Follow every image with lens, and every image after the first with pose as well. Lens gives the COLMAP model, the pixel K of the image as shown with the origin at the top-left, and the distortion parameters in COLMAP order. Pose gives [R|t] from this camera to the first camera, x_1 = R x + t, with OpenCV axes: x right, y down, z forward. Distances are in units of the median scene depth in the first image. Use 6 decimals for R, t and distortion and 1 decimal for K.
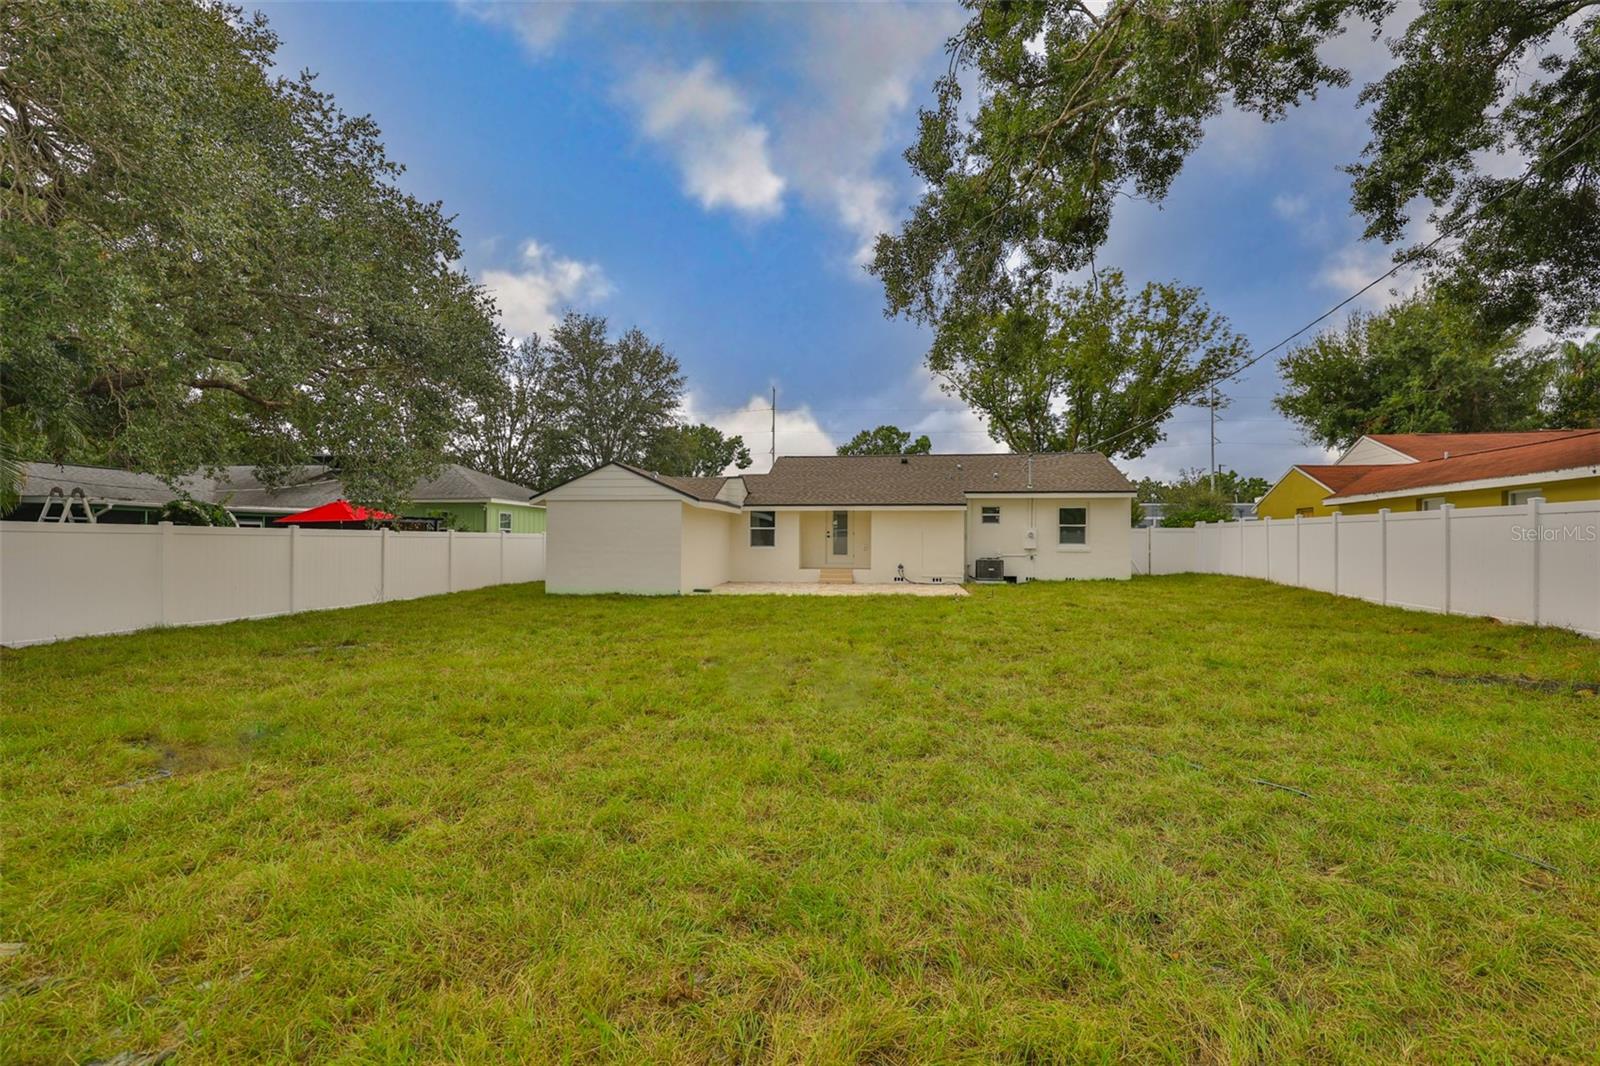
lens RADIAL K [[689.6, 0, 800.0], [0, 689.6, 533.0], [0, 0, 1]] dist [0.001606, 0.000383]
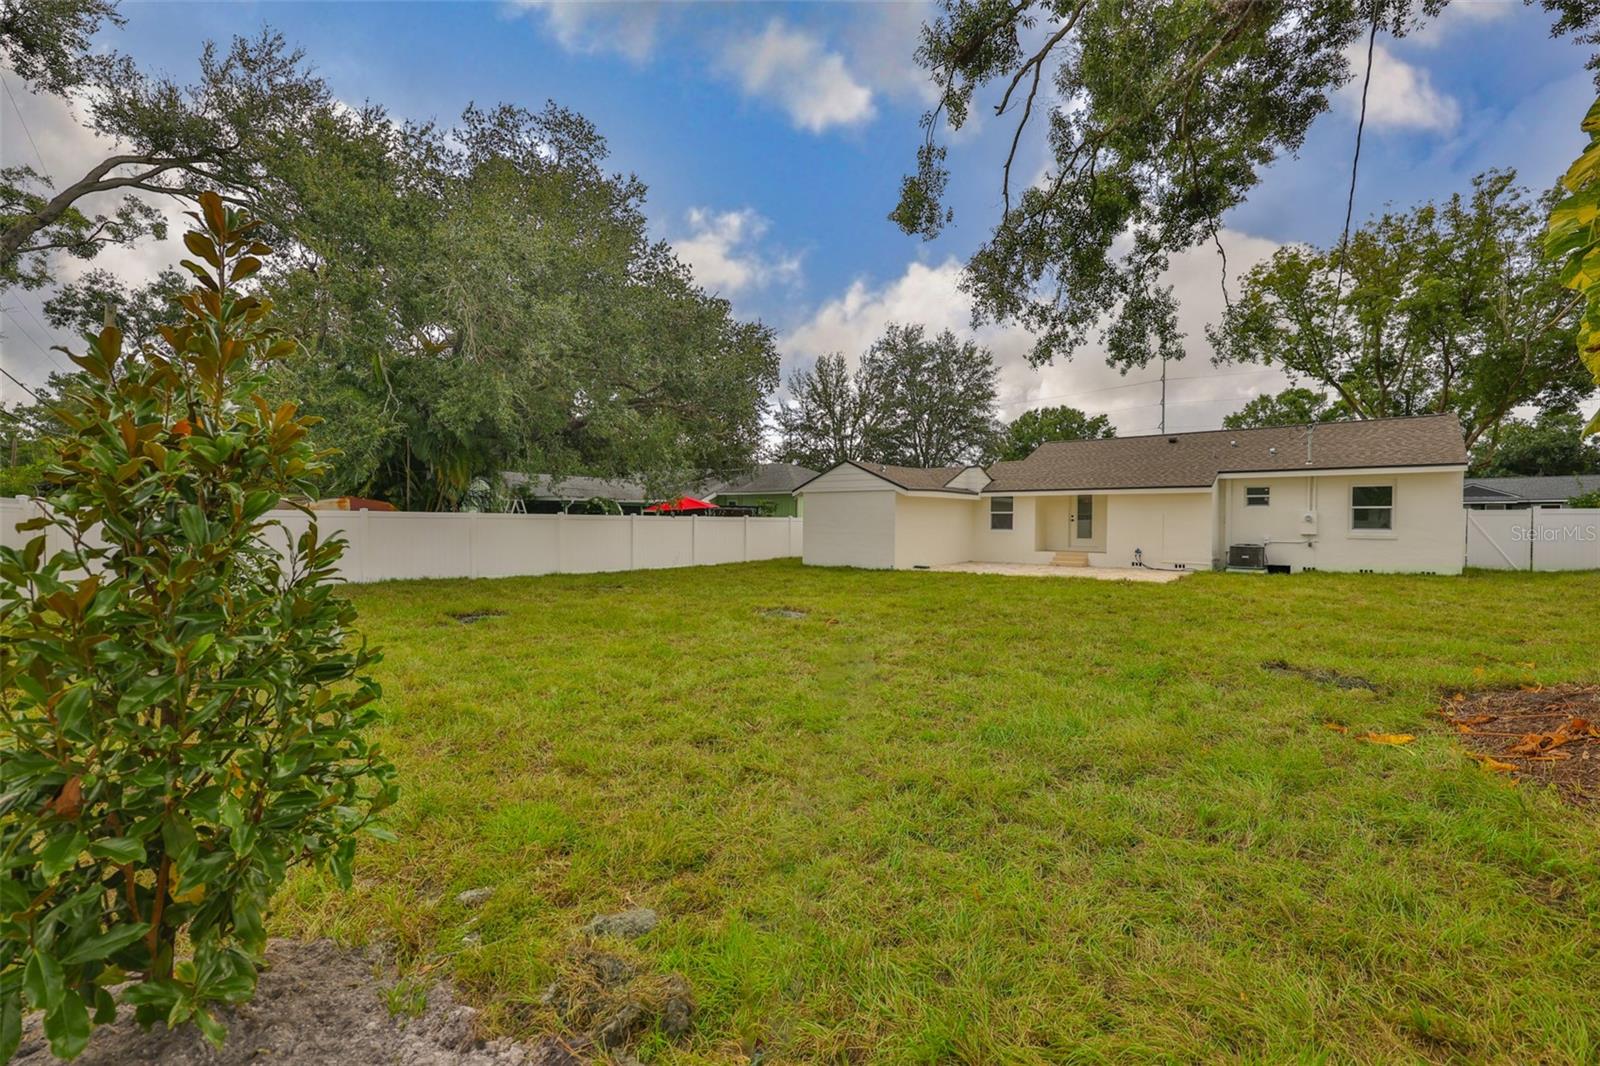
lens RADIAL K [[652.6, 0, 801.0], [0, 652.6, 521.2], [0, 0, 1]] dist [-0.000306, 0.000062]
pose [[0.854056, 0.001323, -0.520180, 0.212007], [0.003630, 0.999957, 0.008504, -0.003083], [0.520169, -0.009151, 0.854015, -0.033278]]
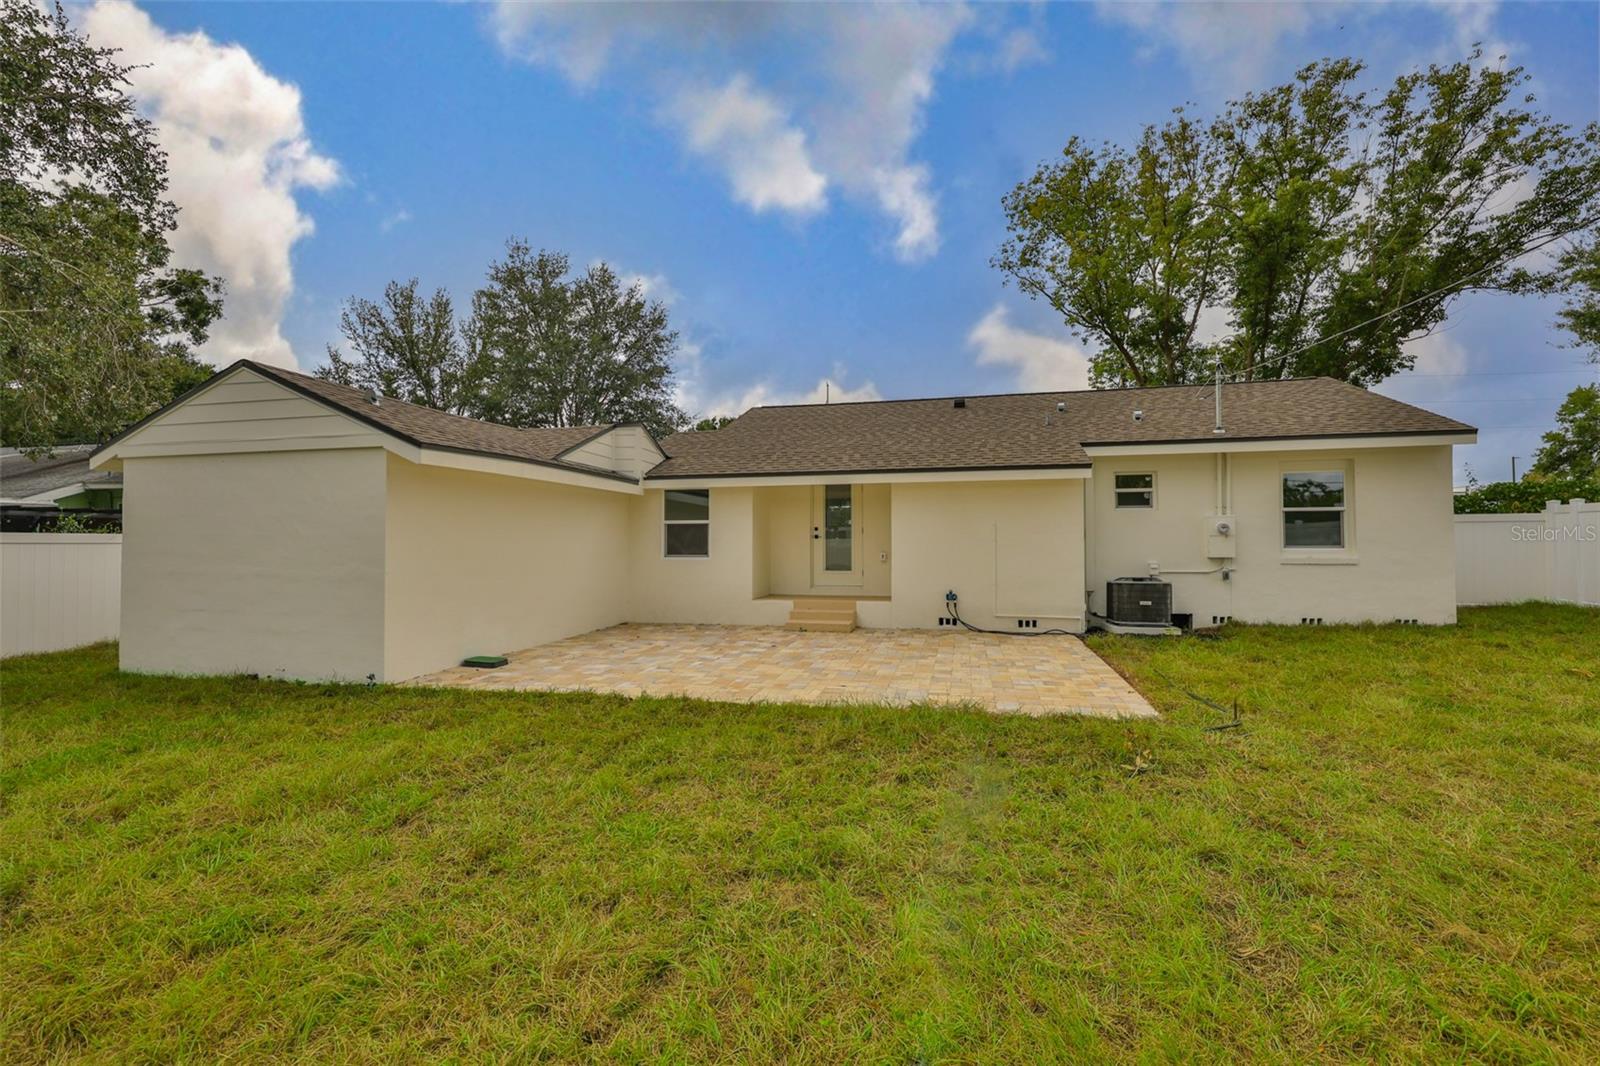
lens RADIAL K [[689.6, 0, 800.0], [0, 689.6, 533.0], [0, 0, 1]] dist [0.001606, 0.000383]
pose [[0.997460, -0.008591, -0.070705, 0.071369], [0.008202, 0.999950, -0.005783, 0.005652], [0.070751, 0.005188, 0.997481, 0.487759]]
